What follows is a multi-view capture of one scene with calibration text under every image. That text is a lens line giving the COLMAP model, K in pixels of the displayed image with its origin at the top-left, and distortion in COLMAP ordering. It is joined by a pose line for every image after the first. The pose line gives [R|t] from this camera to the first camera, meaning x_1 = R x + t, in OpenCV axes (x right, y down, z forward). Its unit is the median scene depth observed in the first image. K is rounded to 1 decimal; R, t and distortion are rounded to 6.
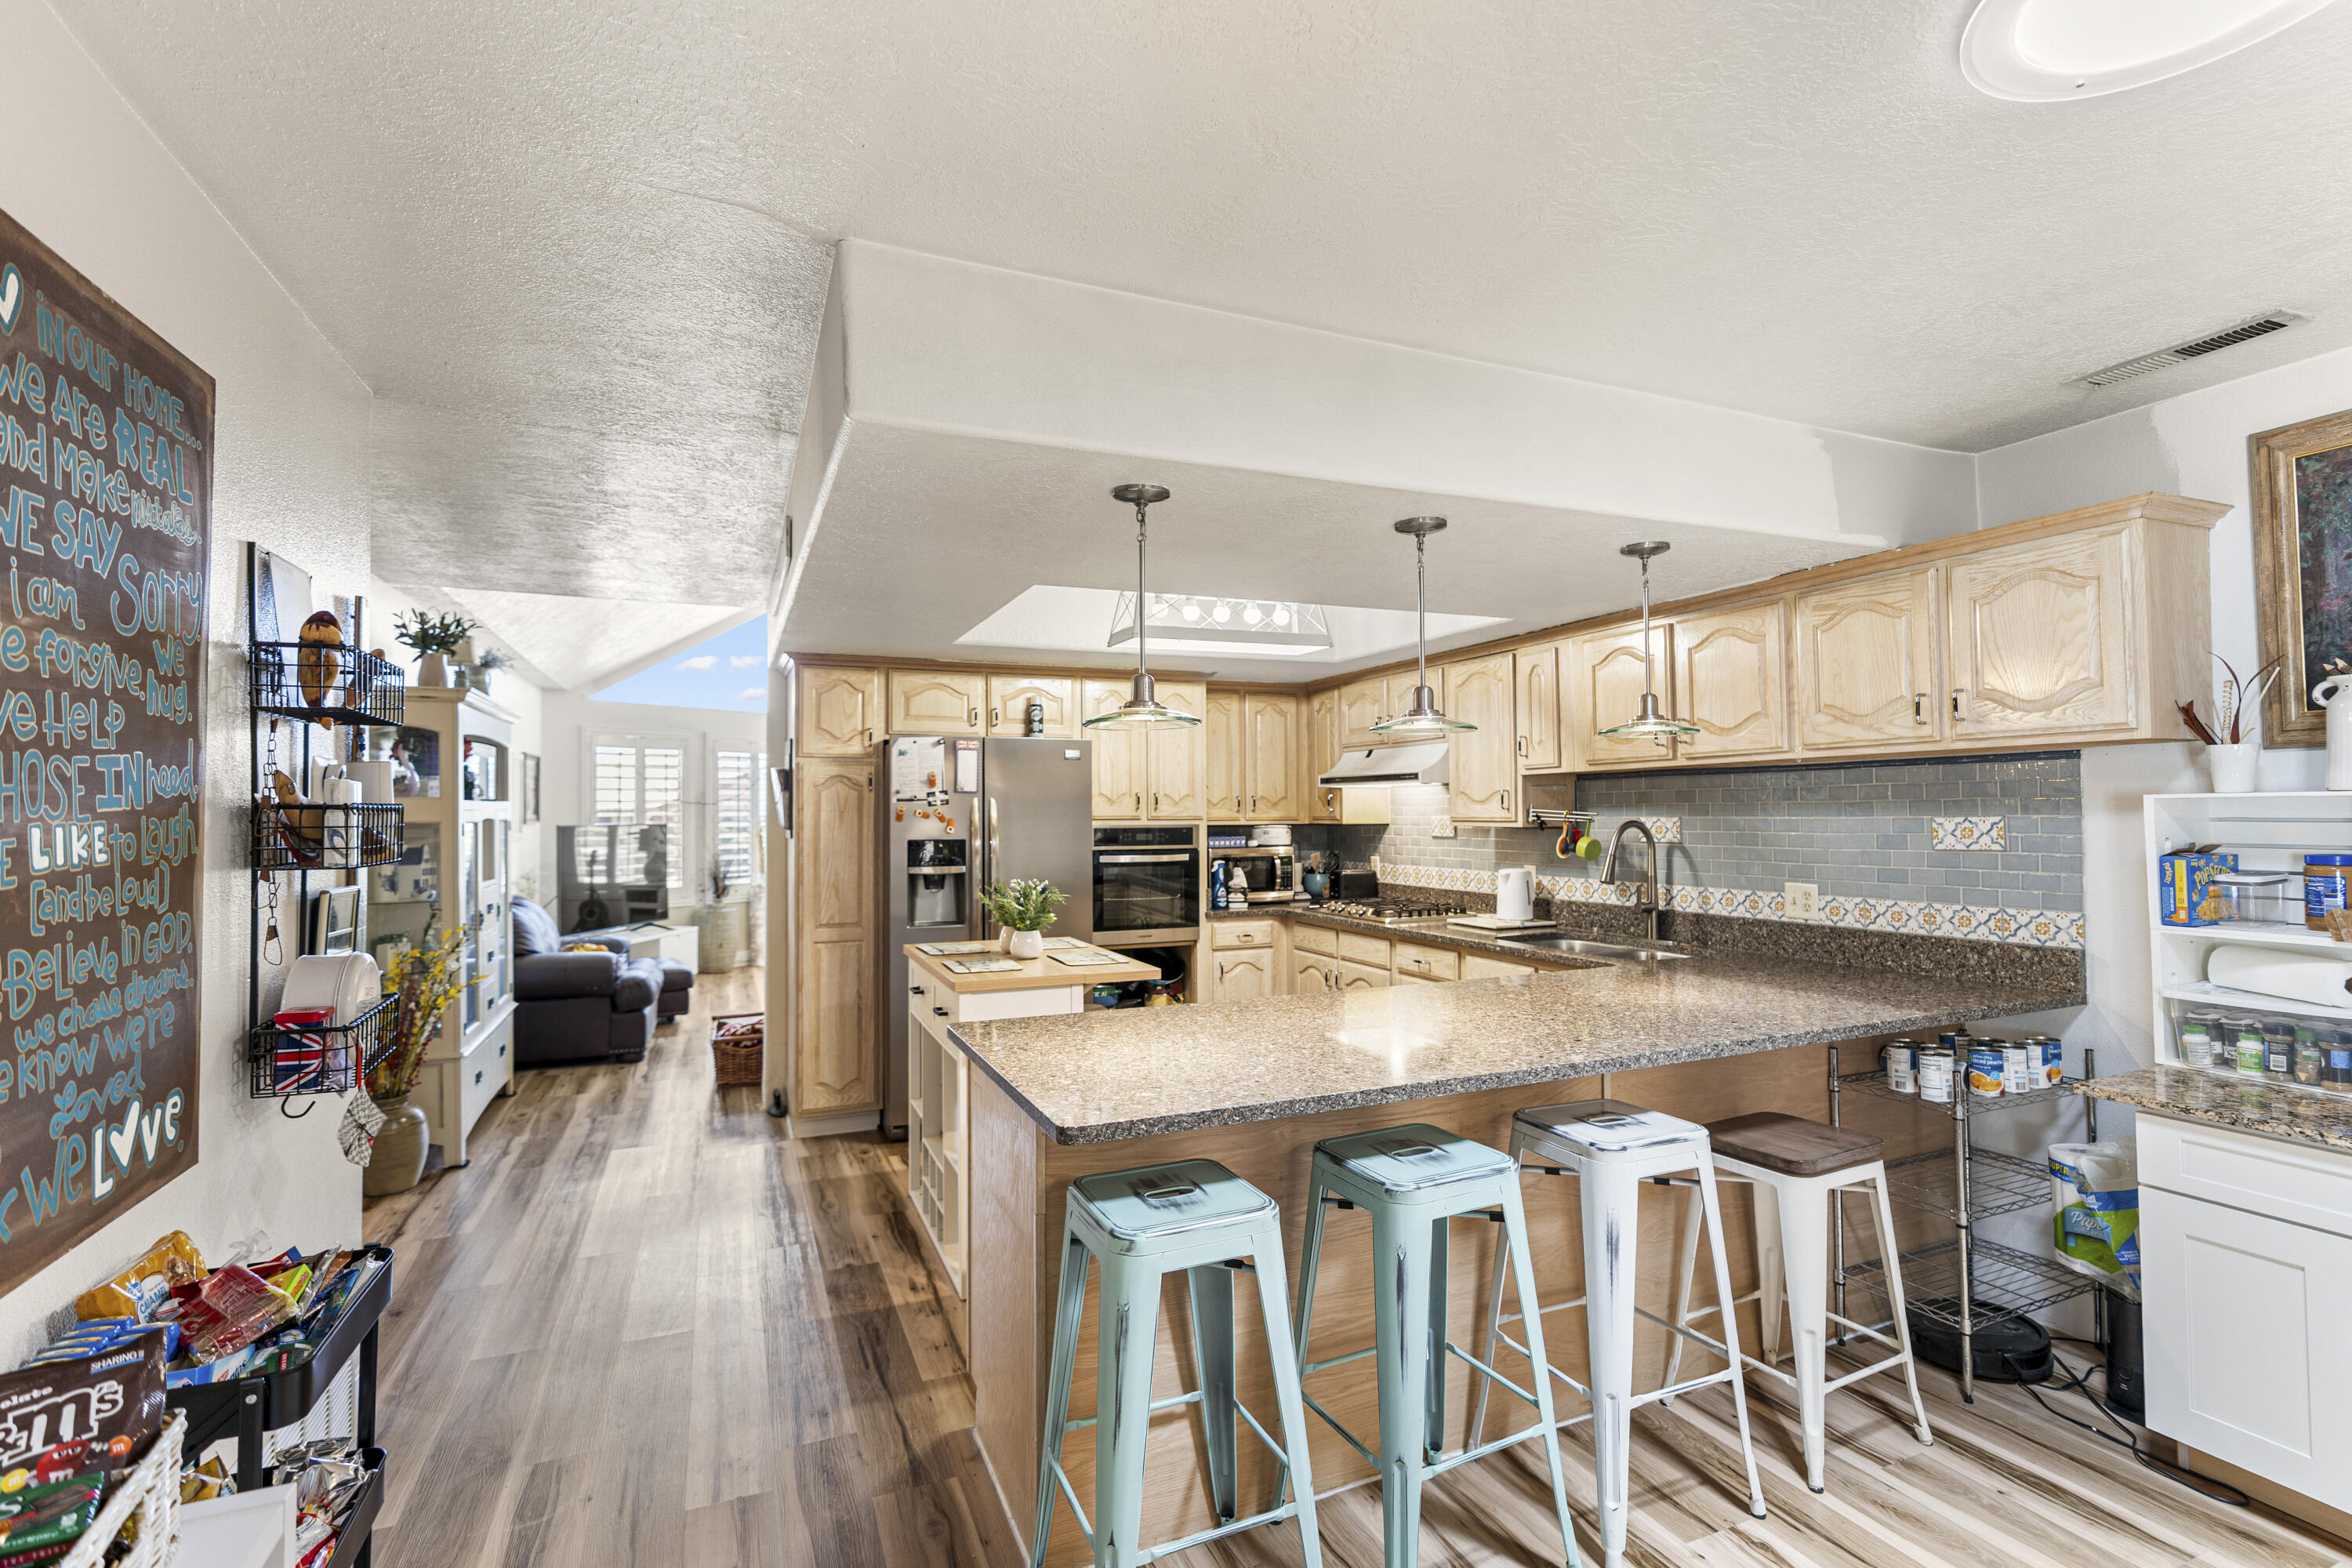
lens RADIAL K [[1074.9, 0, 1175.0], [0, 1074.9, 768.9], [0, 0, 1]] dist [-0.016563, -0.000017]
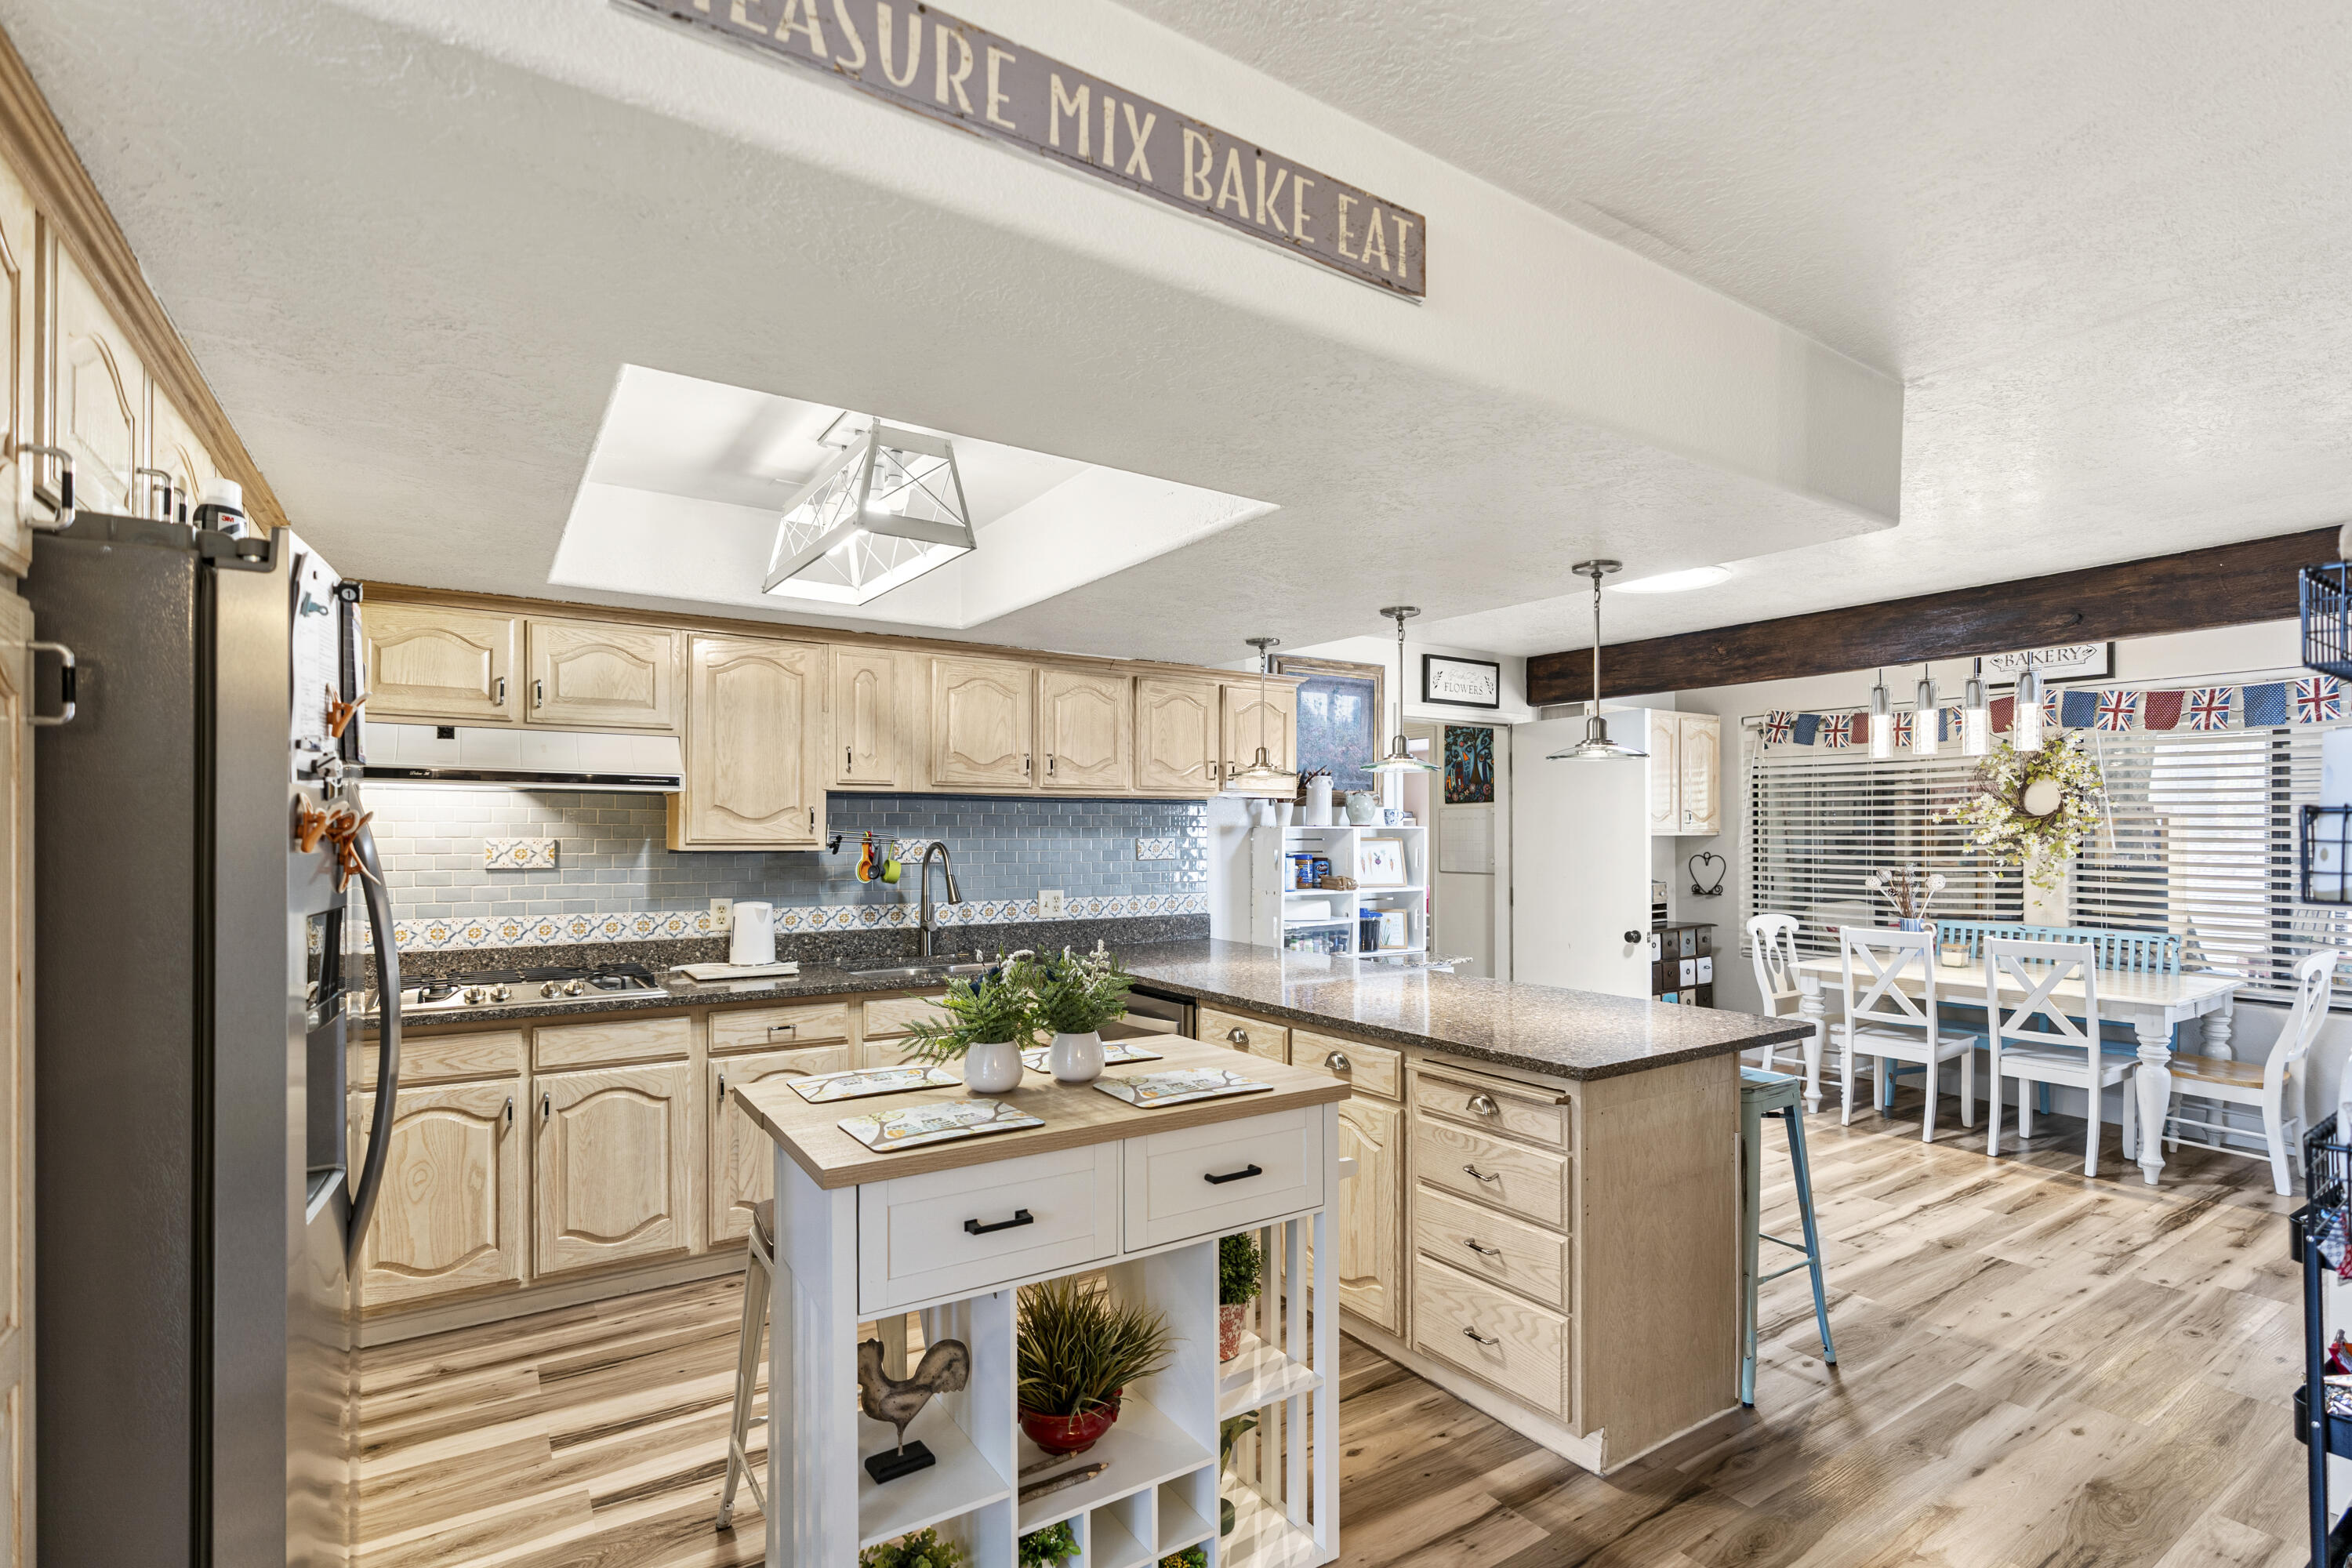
lens RADIAL K [[1107.2, 0, 1201.6], [0, 1107.2, 821.2], [0, 0, 1]] dist [-0.018497, 0.008873]
pose [[-0.186339, 0.018529, 0.982311, -0.696657], [-0.038780, 0.998904, -0.026199, 0.048127], [-0.981720, -0.042976, -0.185416, 0.989848]]
